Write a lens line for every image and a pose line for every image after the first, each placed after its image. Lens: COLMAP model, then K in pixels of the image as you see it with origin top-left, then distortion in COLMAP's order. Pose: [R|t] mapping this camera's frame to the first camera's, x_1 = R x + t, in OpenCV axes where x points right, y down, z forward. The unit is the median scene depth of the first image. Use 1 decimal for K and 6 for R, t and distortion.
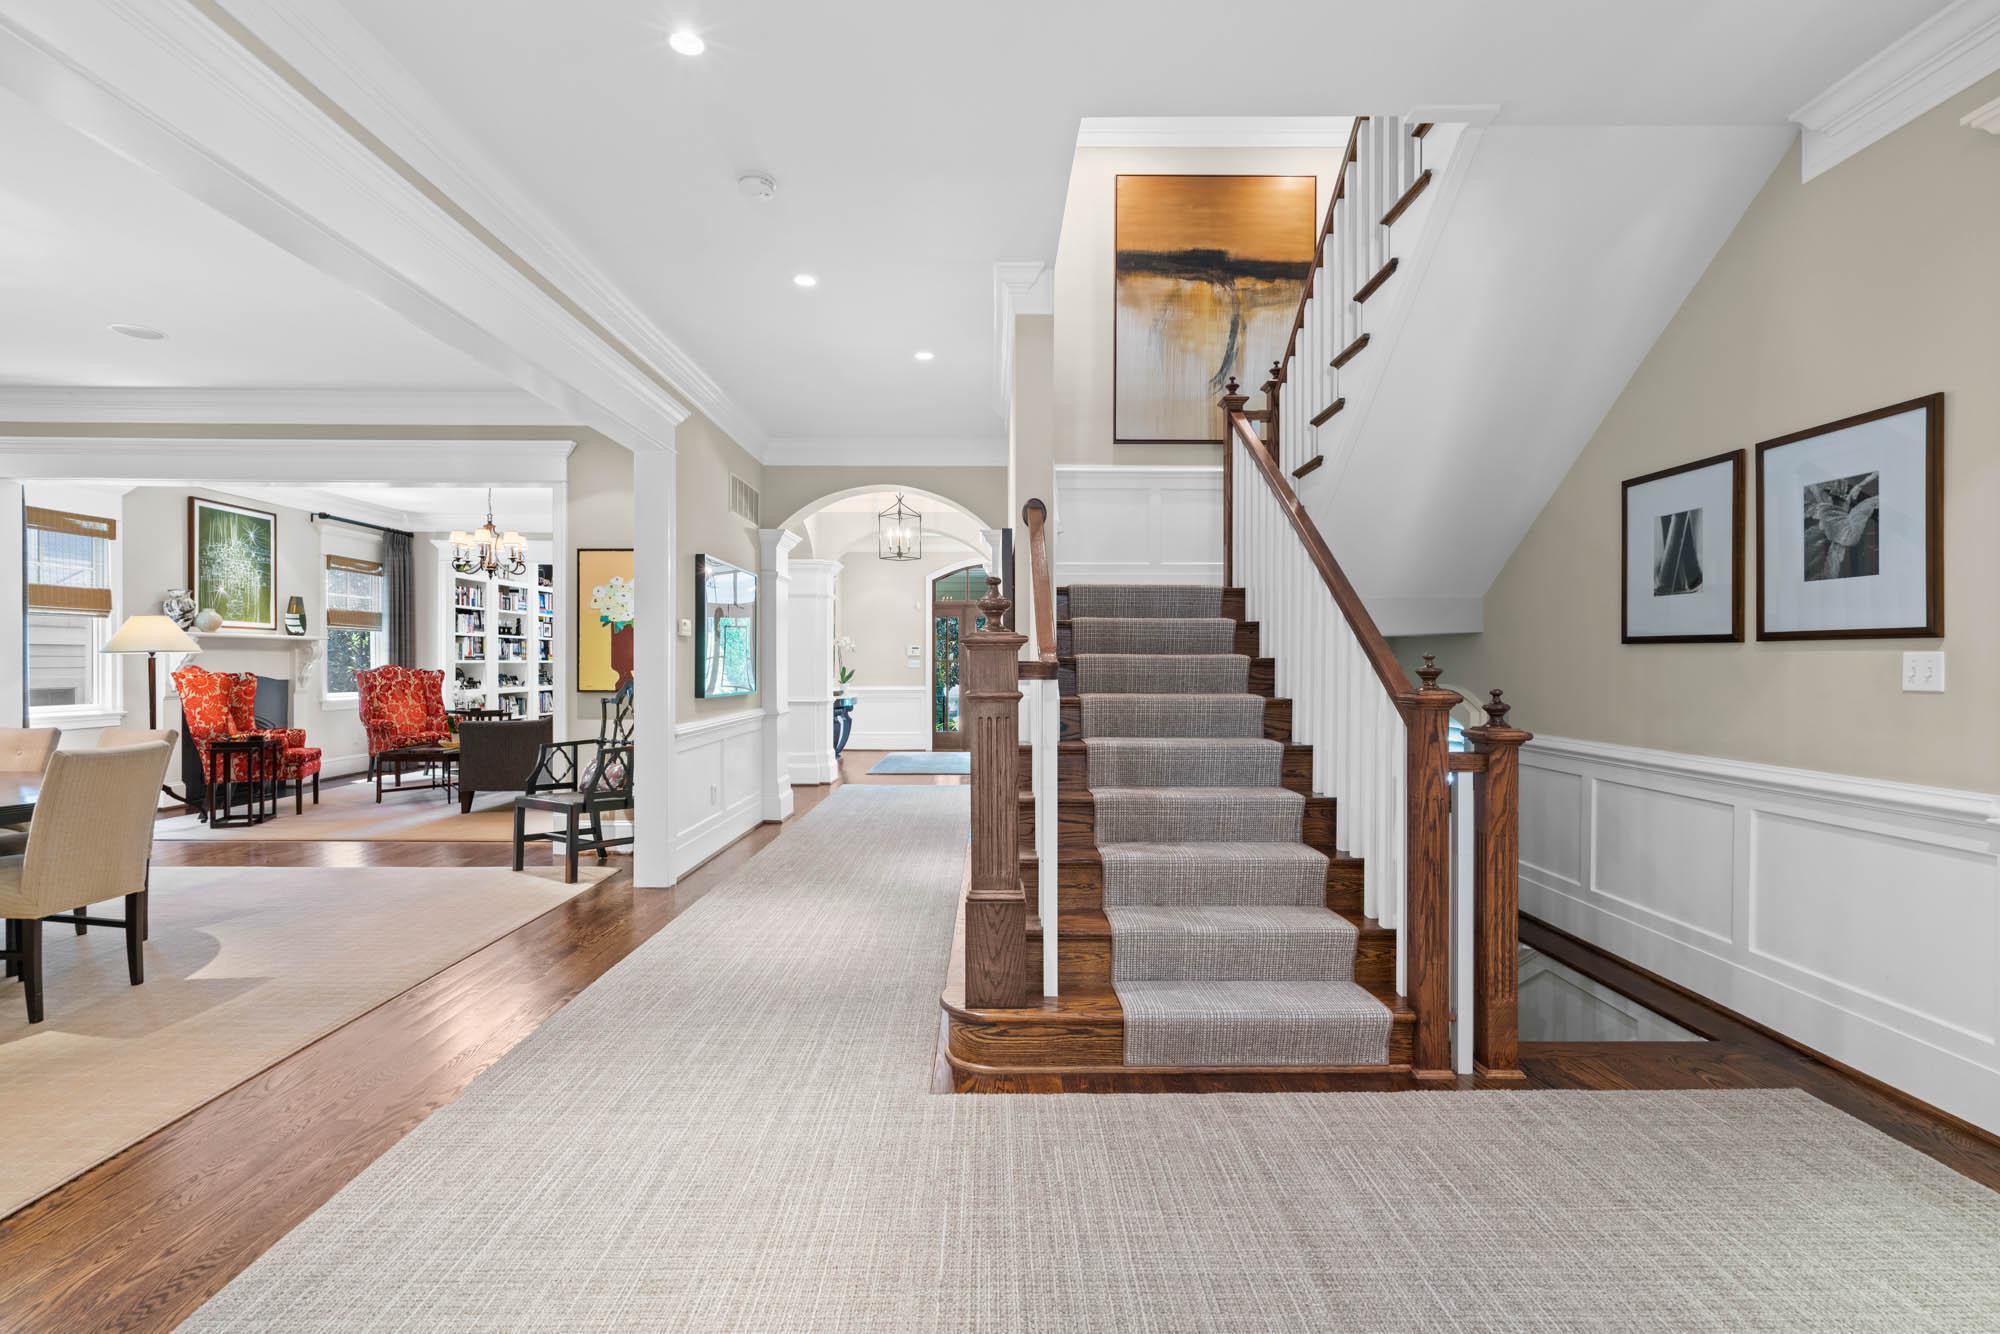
lens RADIAL K [[922.8, 0, 1006.2], [0, 922.8, 665.8], [0, 0, 1]] dist [-0.009225, 0.004042]
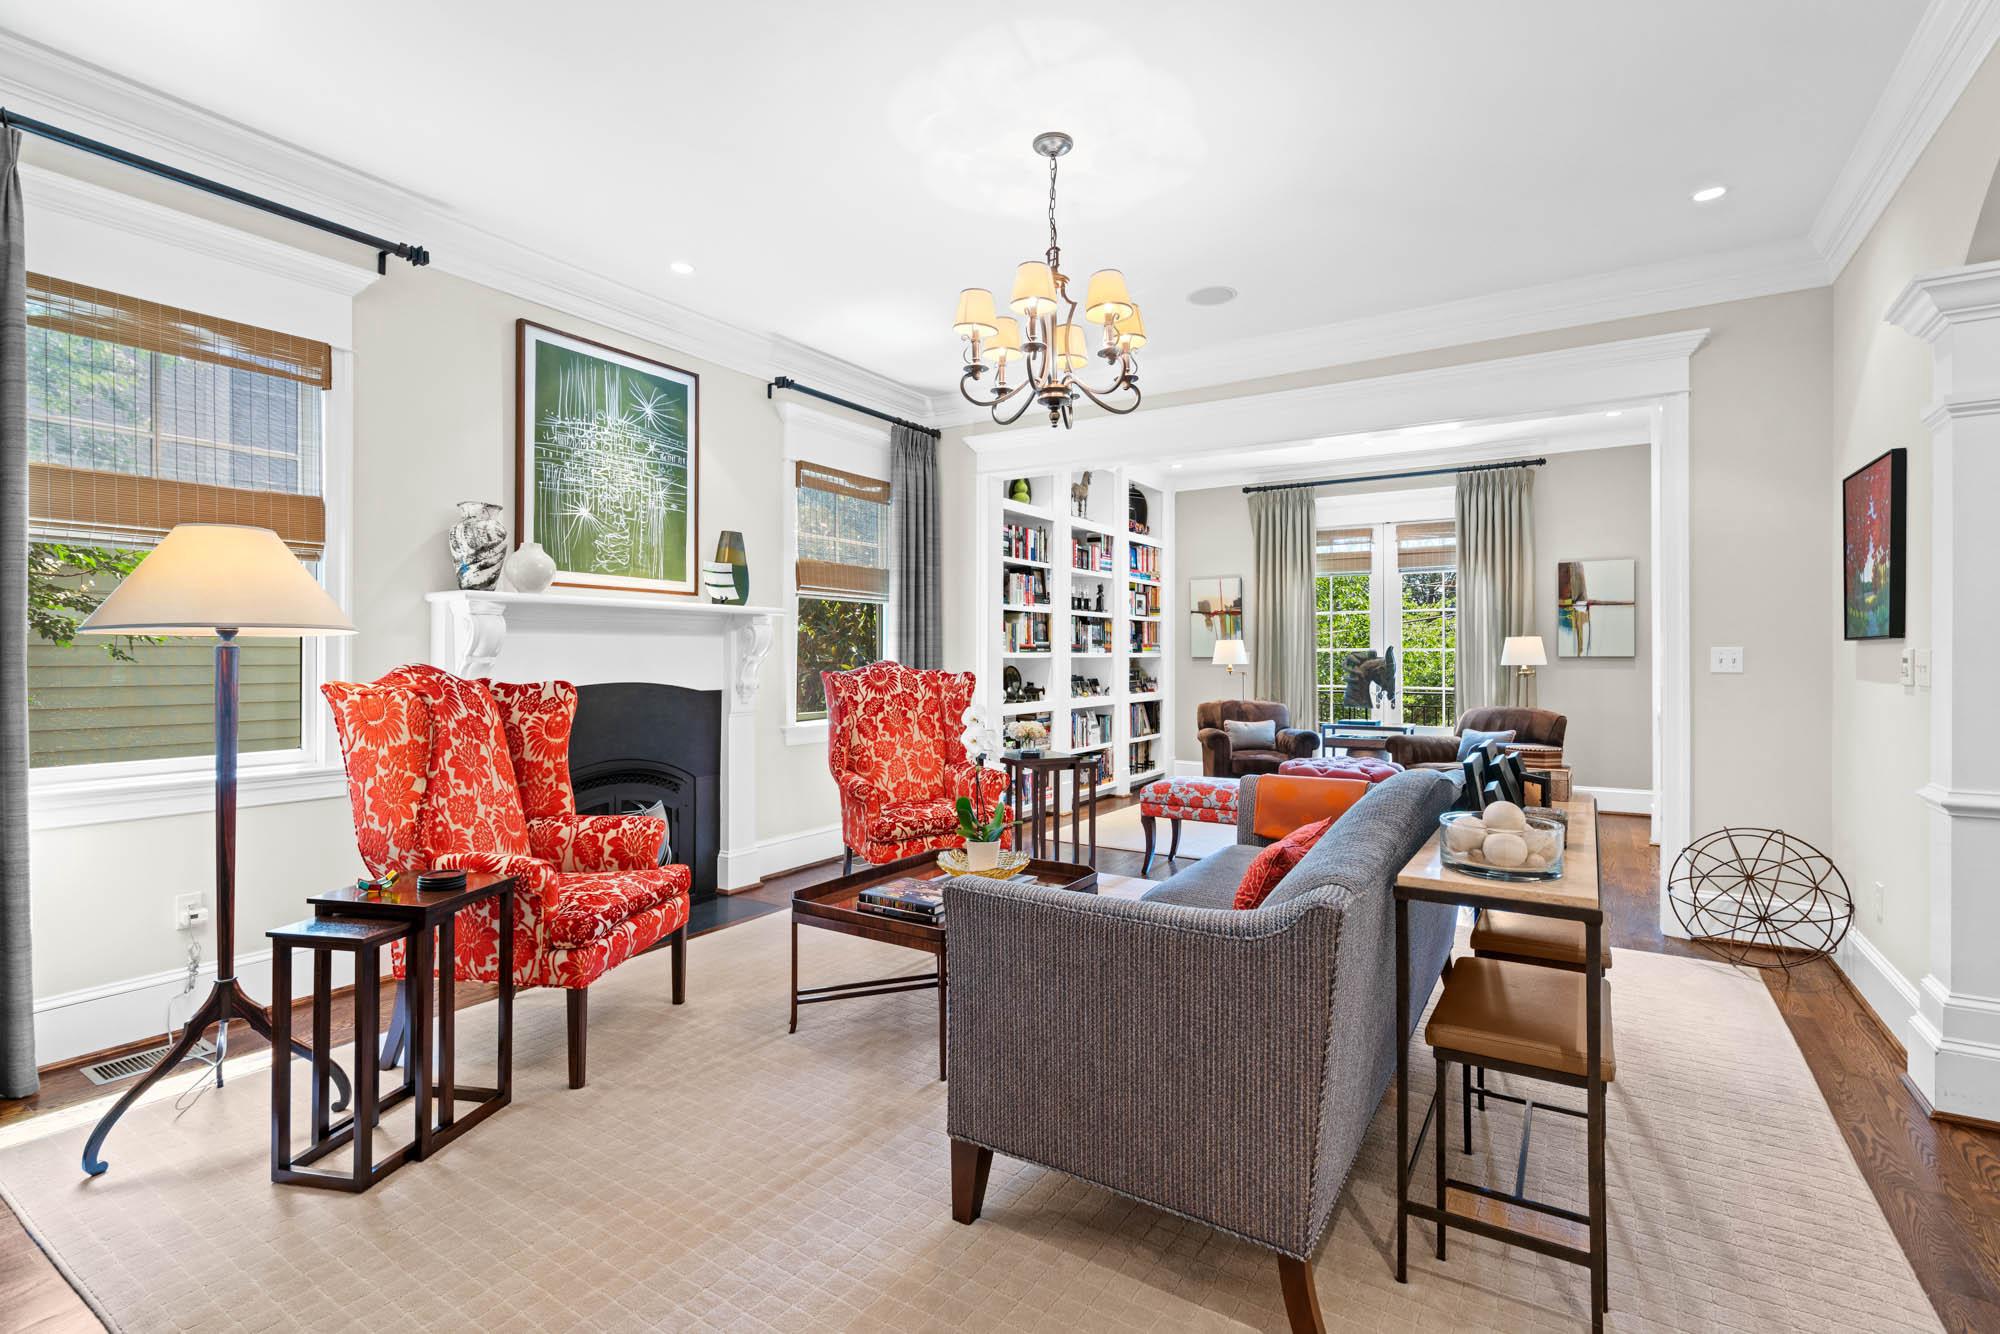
lens RADIAL K [[922.8, 0, 986.6], [0, 922.8, 652.2], [0, 0, 1]] dist [-0.009225, 0.004042]
pose [[0.828972, -0.002677, -0.559284, -0.304154], [-0.001801, 0.999971, -0.007456, -0.002462], [0.559287, 0.007188, 0.828943, 0.548760]]
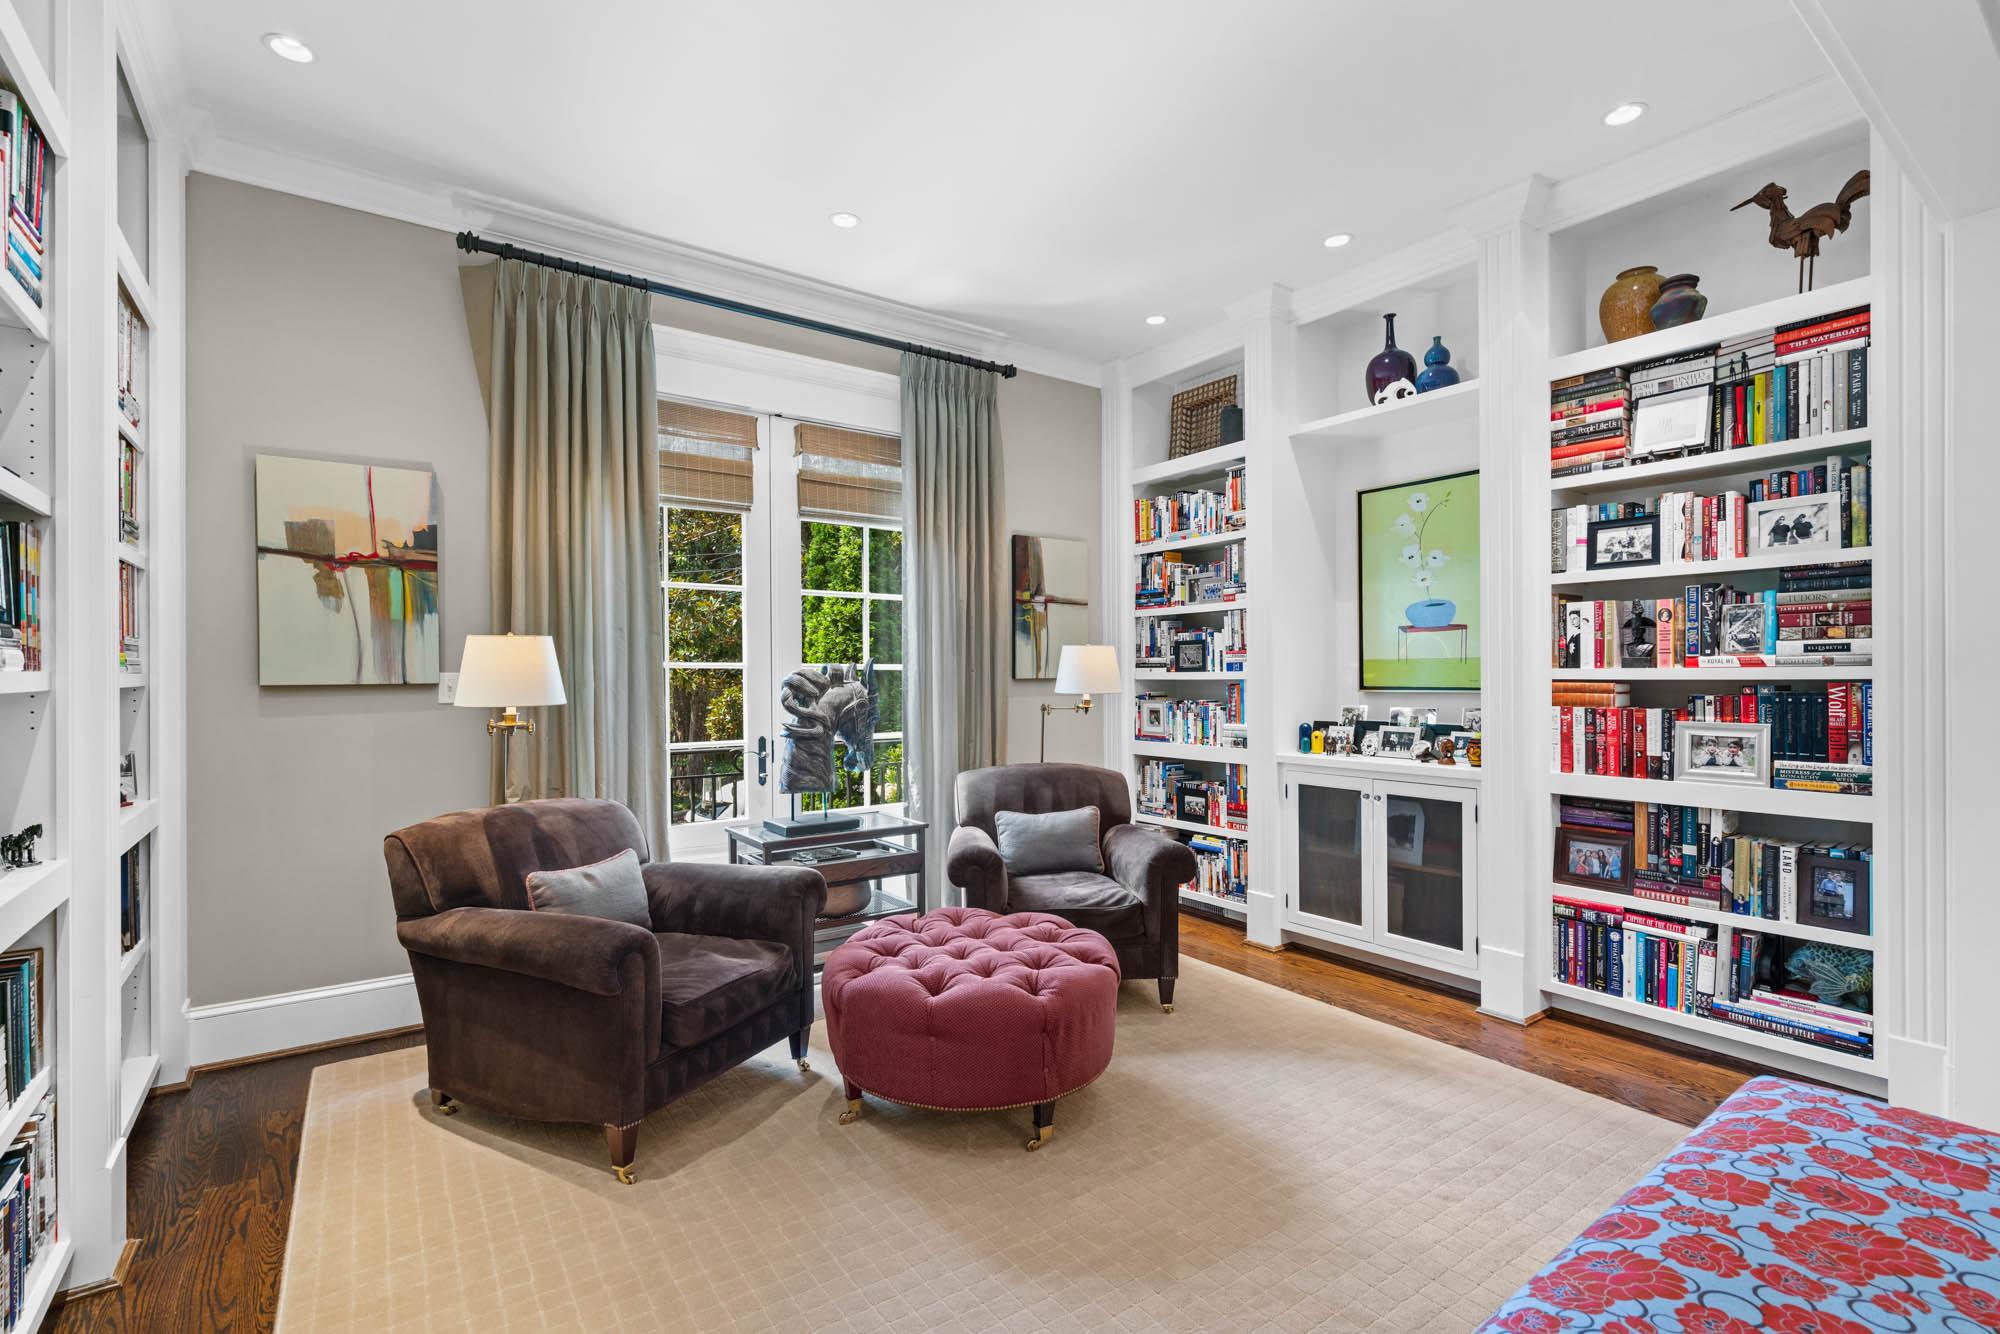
lens RADIAL K [[922.8, 0, 1007.7], [0, 922.8, 674.6], [0, 0, 1]] dist [-0.009225, 0.004042]
pose [[0.812107, -0.002907, 0.583502, -0.597209], [0.006512, 0.999970, -0.004083, -0.005271], [-0.583473, 0.007116, 0.812102, 0.990078]]
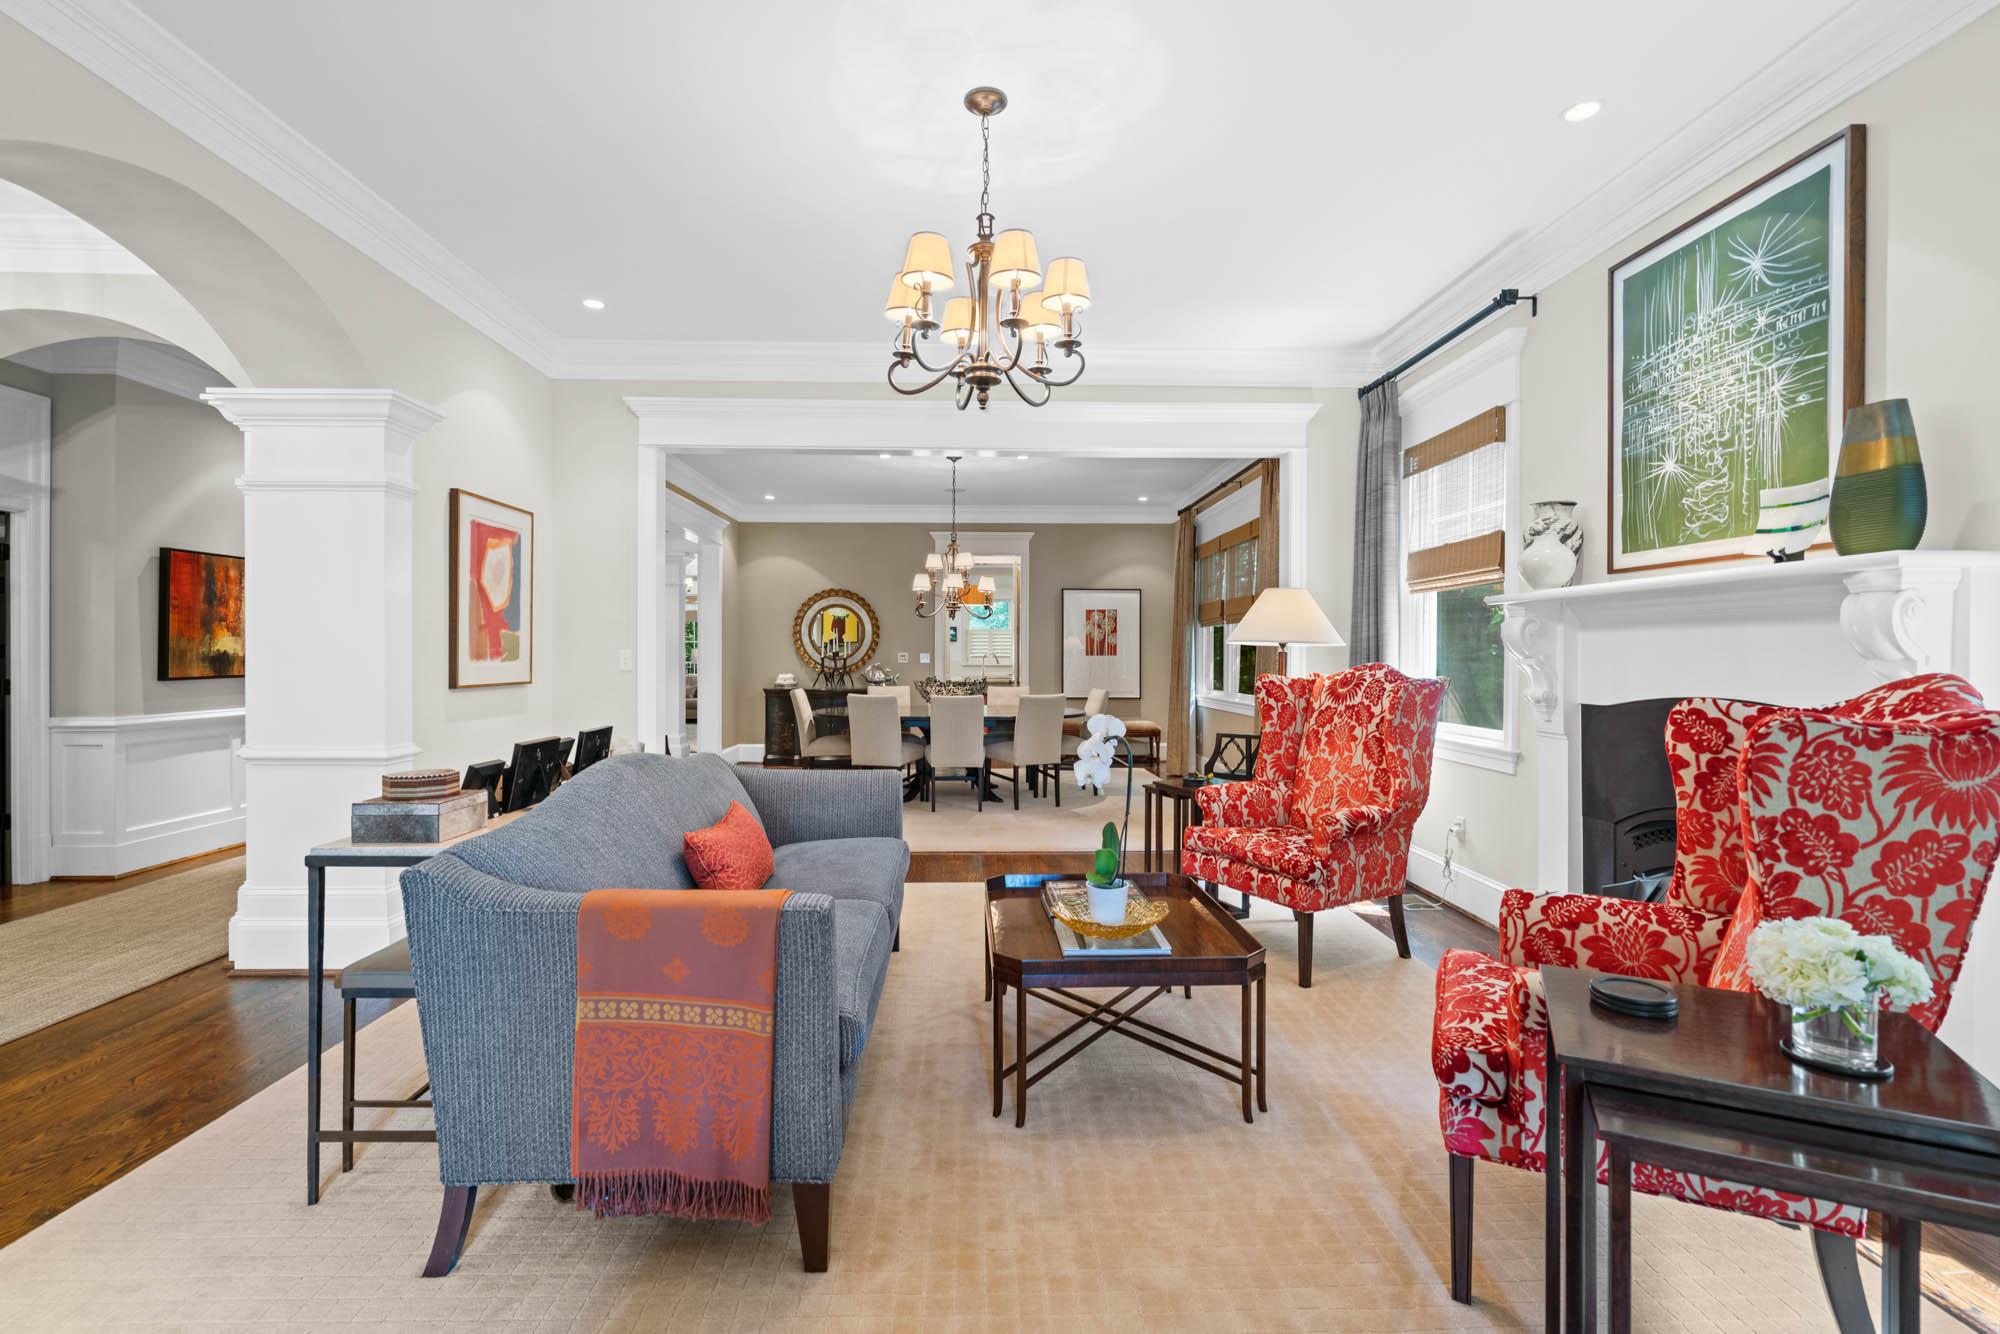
lens RADIAL K [[922.8, 0, 985.4], [0, 922.8, 657.2], [0, 0, 1]] dist [-0.009225, 0.004042]
pose [[-0.999894, 0.002174, -0.014427, -0.442062], [0.002060, 0.999967, 0.007920, -0.006413], [0.014444, 0.007889, -0.999865, 1.063774]]
